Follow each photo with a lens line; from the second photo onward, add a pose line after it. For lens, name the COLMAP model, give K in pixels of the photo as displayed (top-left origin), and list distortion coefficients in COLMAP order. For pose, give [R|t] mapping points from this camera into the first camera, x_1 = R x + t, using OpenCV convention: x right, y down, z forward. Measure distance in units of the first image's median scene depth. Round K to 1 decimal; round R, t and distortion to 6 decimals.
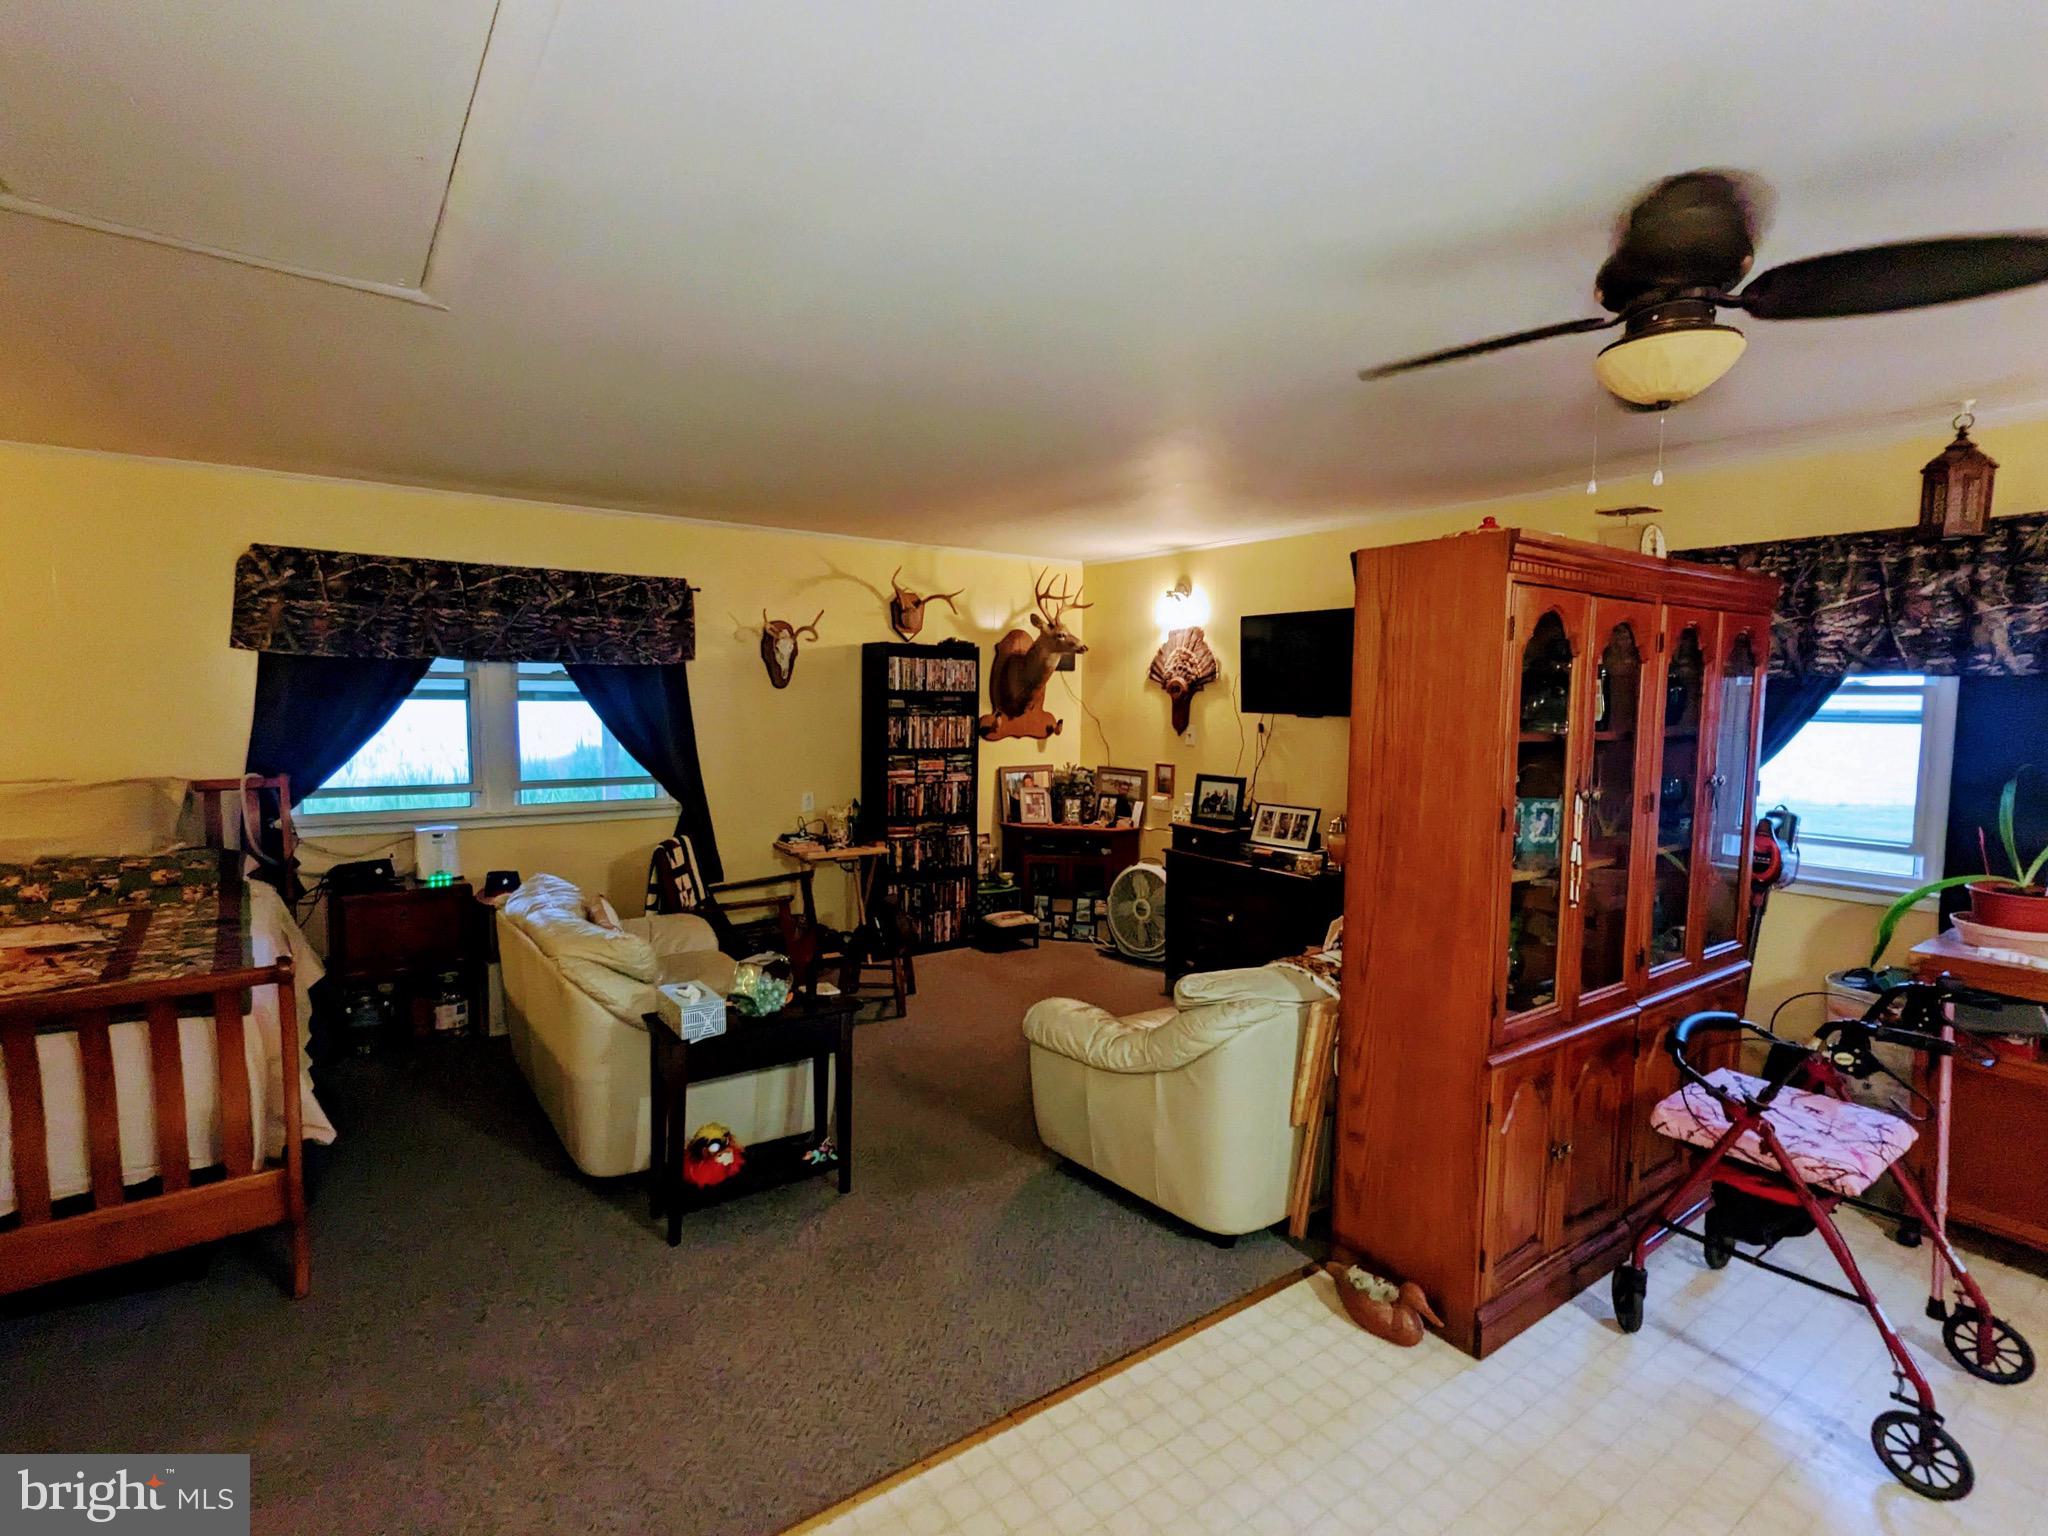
lens RADIAL K [[983.9, 0, 1022.0], [0, 983.9, 773.1], [0, 0, 1]] dist [0.001570, 0.000724]
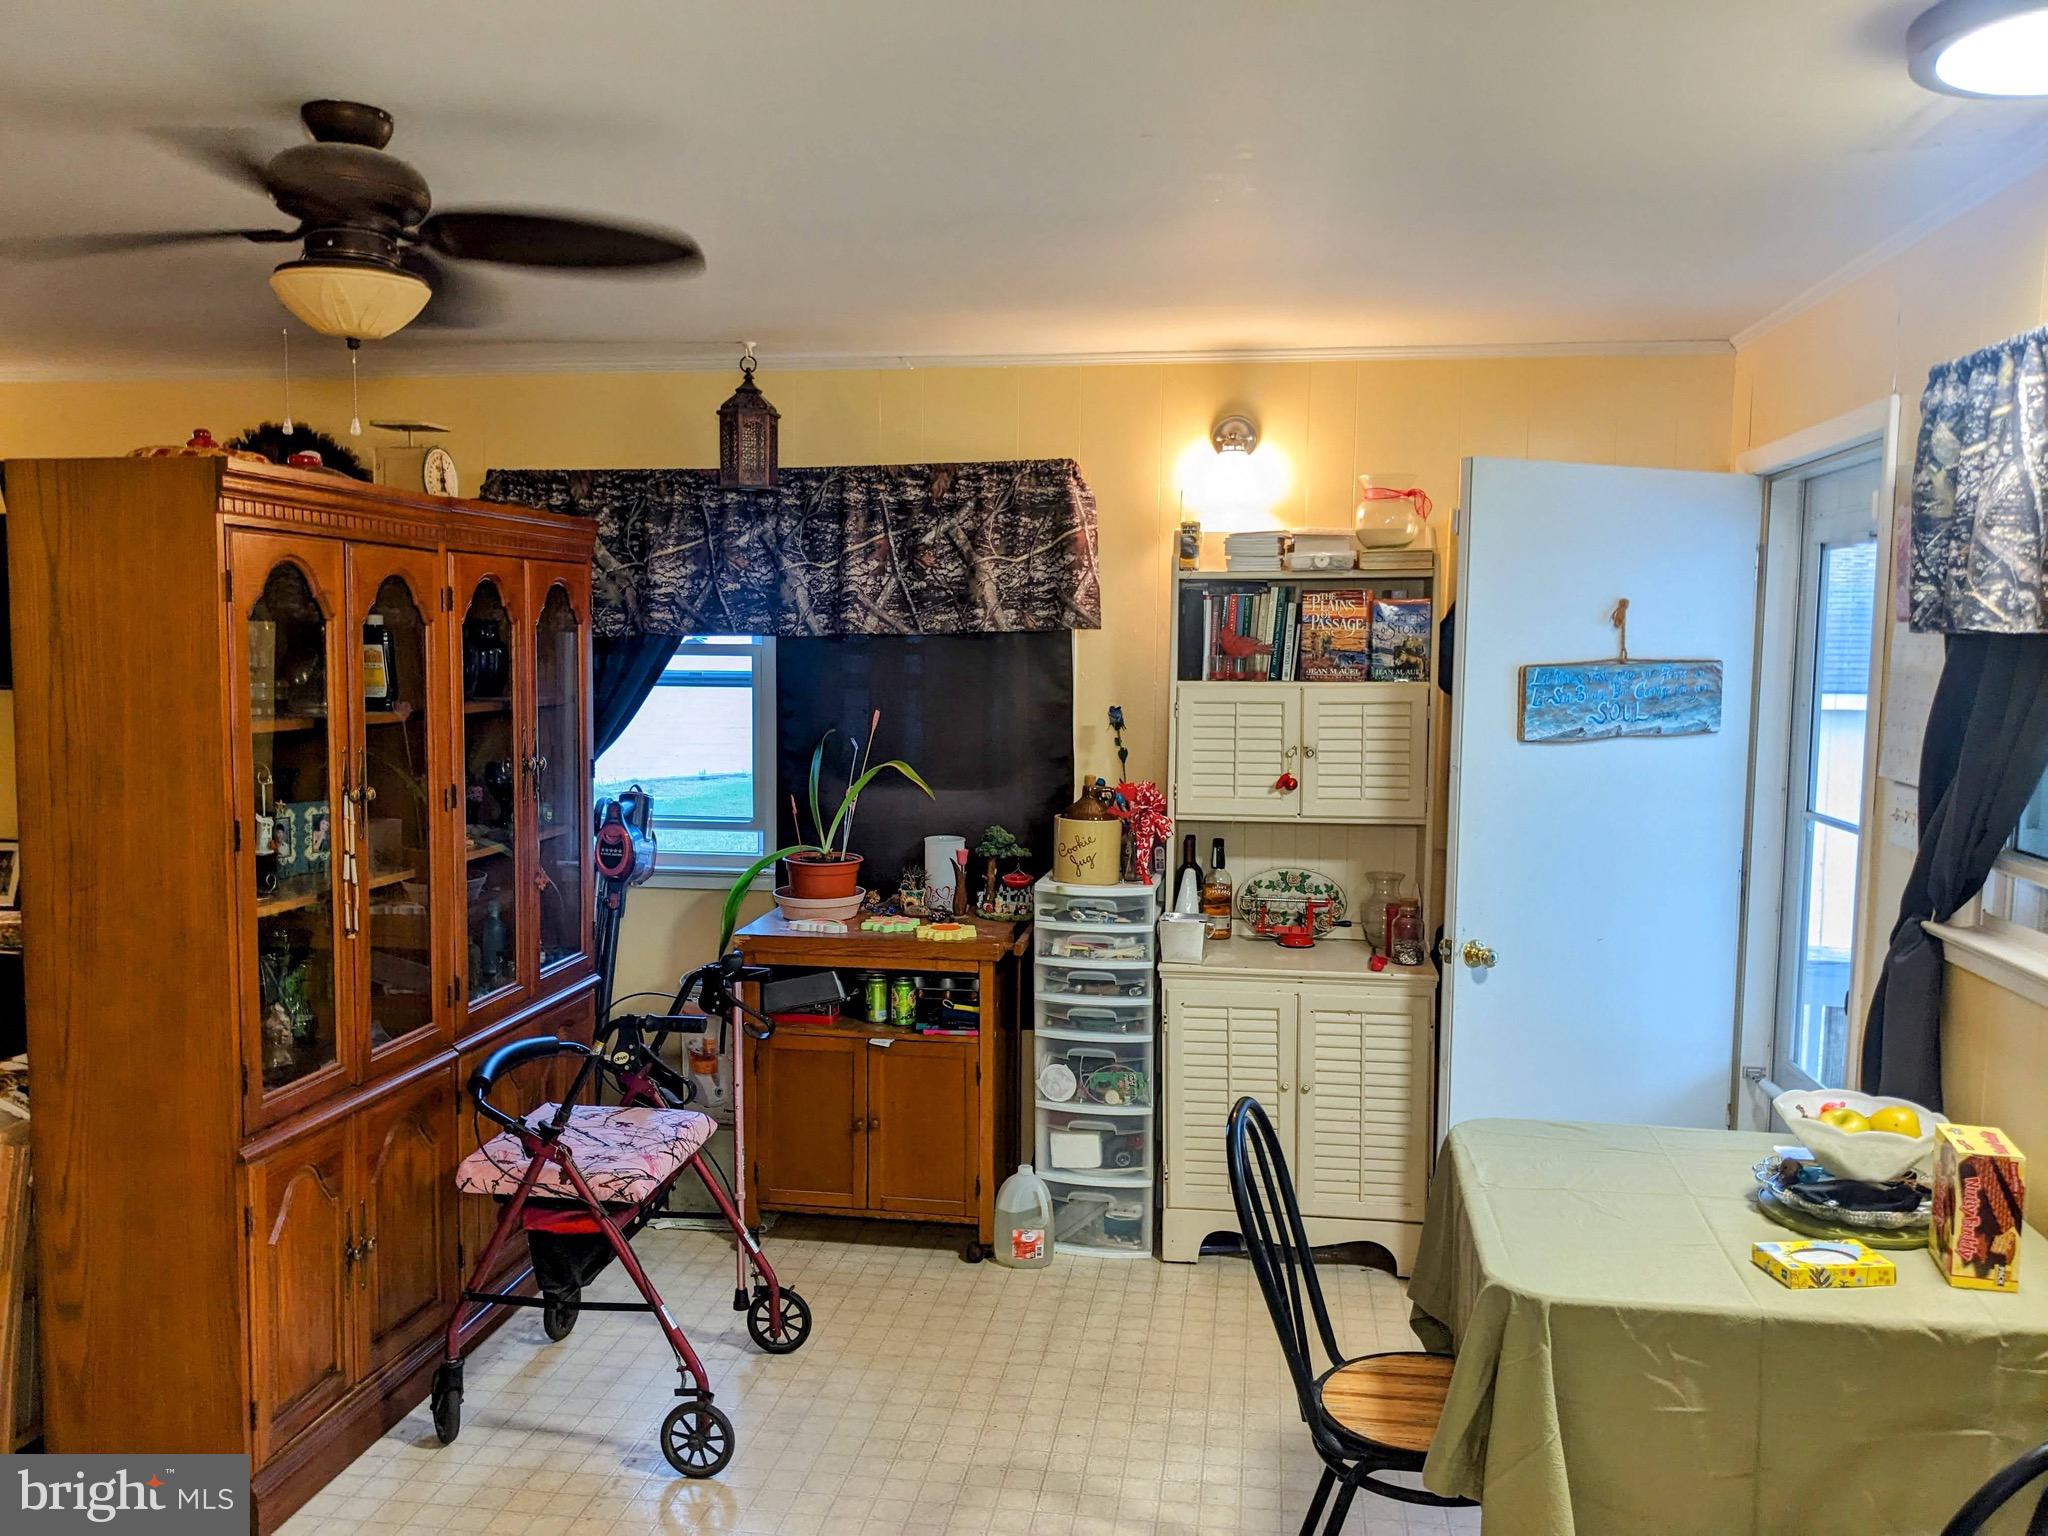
lens RADIAL K [[1618.2, 0, 1025.5], [0, 1618.2, 772.8], [0, 0, 1]] dist [0.063682, -0.113129]
pose [[0.690633, -0.062760, 0.720478, 0.001602], [0.054863, 0.997903, 0.034336, -0.010447], [-0.721122, 0.015814, 0.692628, -0.283401]]
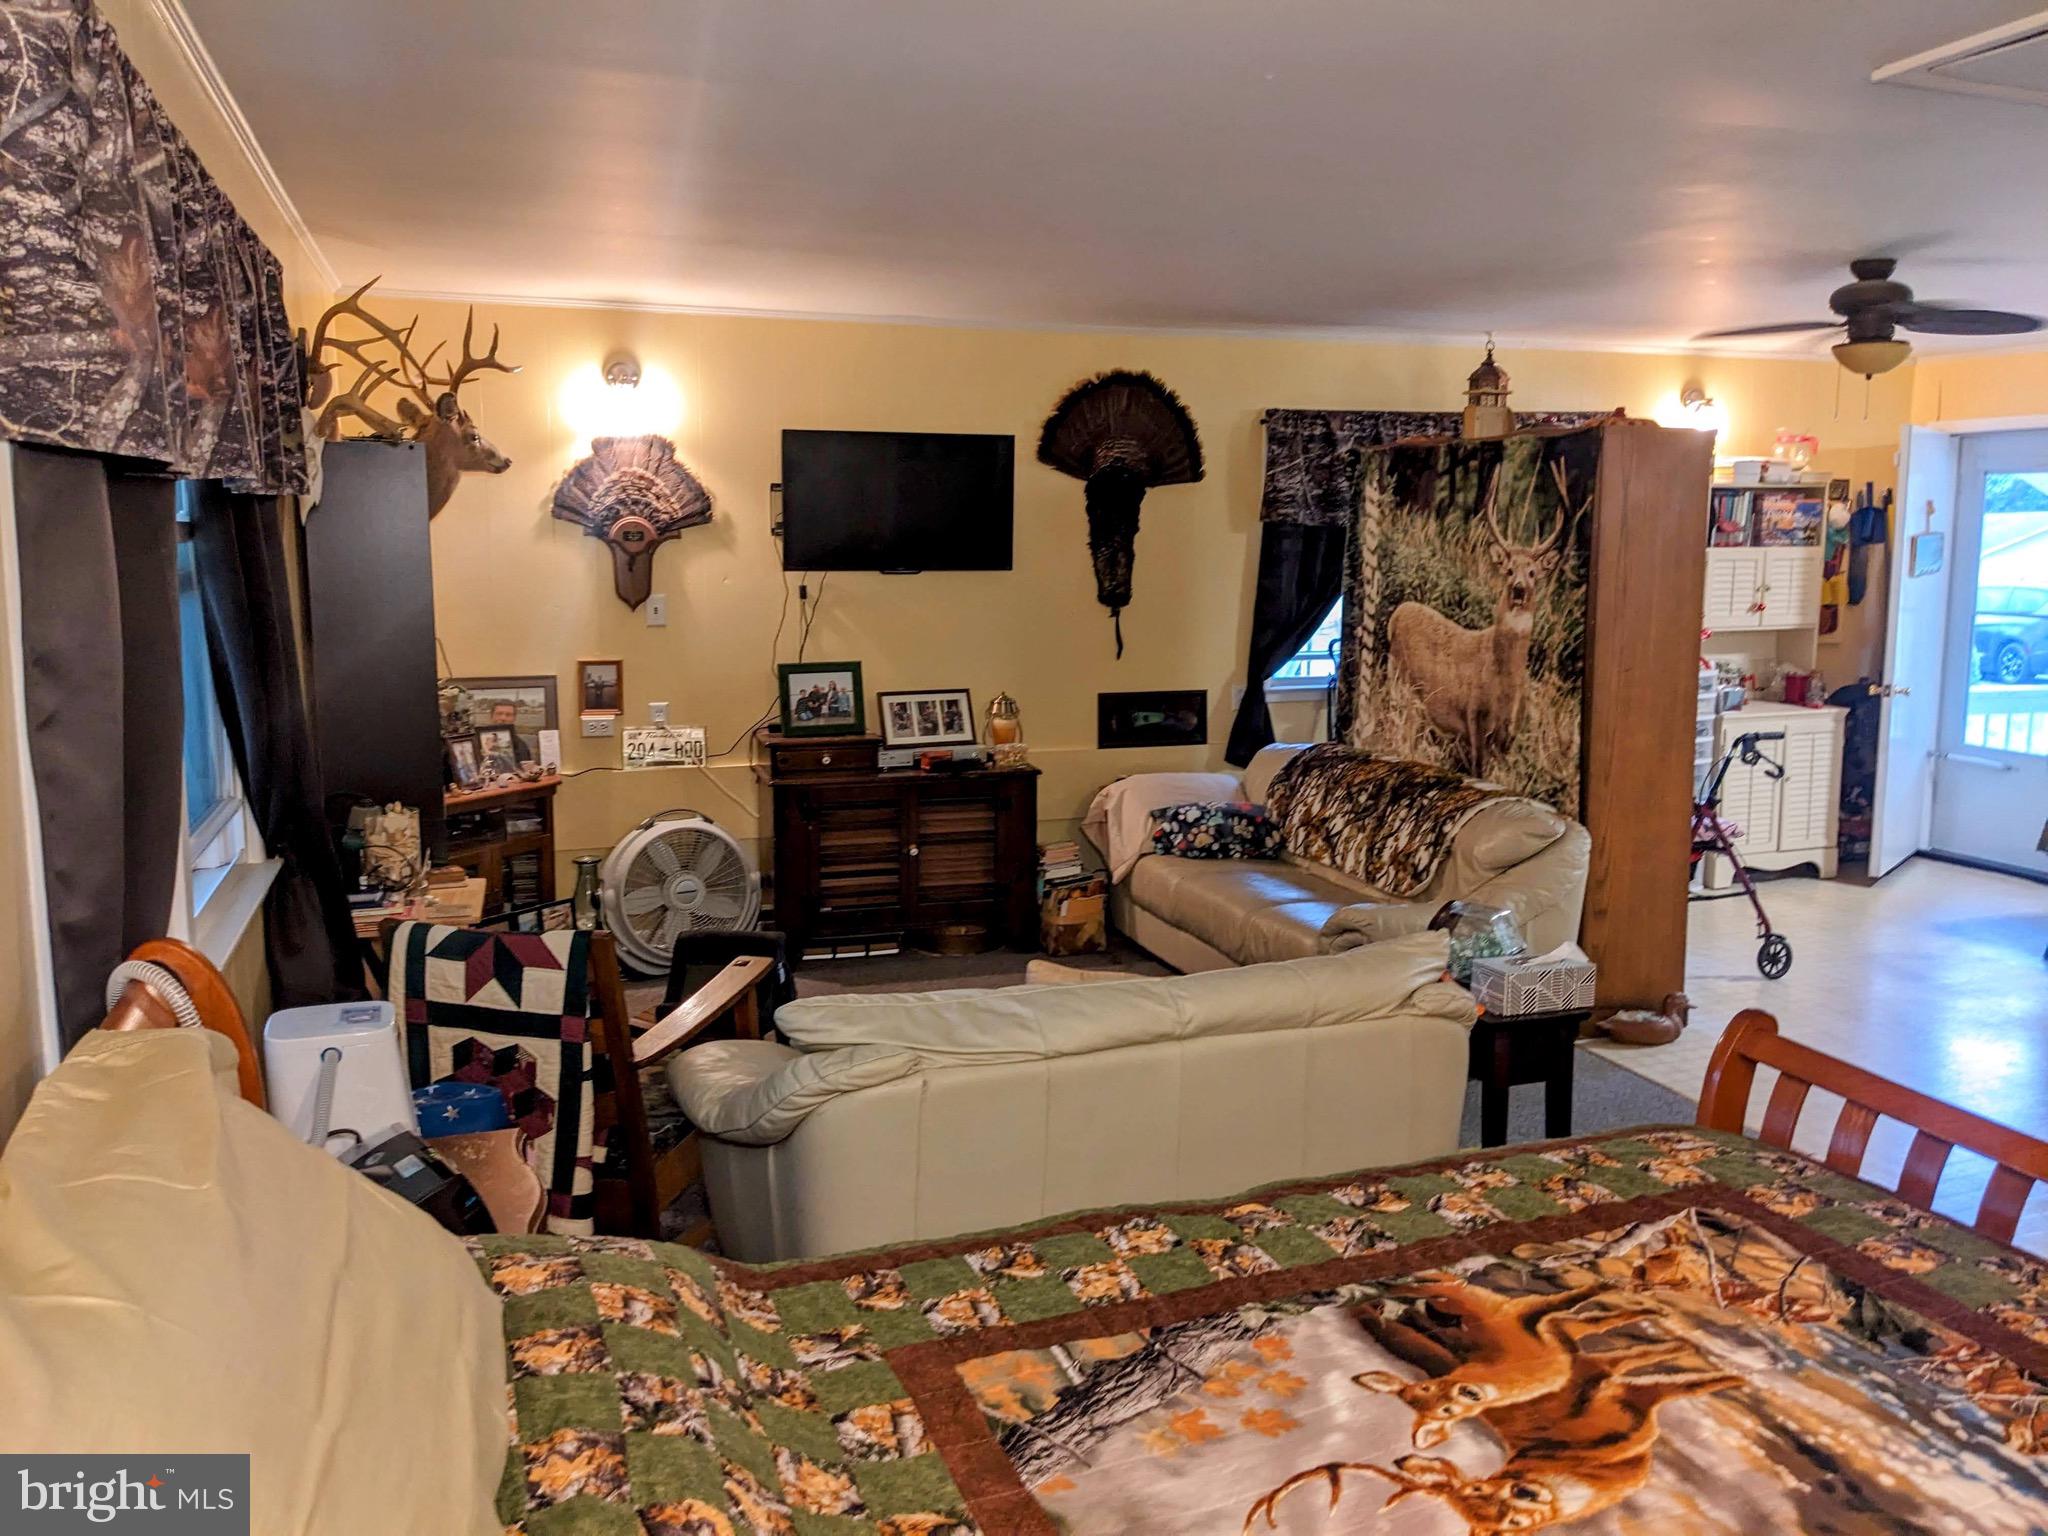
lens RADIAL K [[1618.2, 0, 1025.5], [0, 1618.2, 772.8], [0, 0, 1]] dist [0.063682, -0.113129]
pose [[0.281489, -0.152695, 0.947337, -1.798406], [0.079670, 0.987568, 0.135507, -0.135865], [-0.956251, 0.037331, 0.290155, 1.125190]]
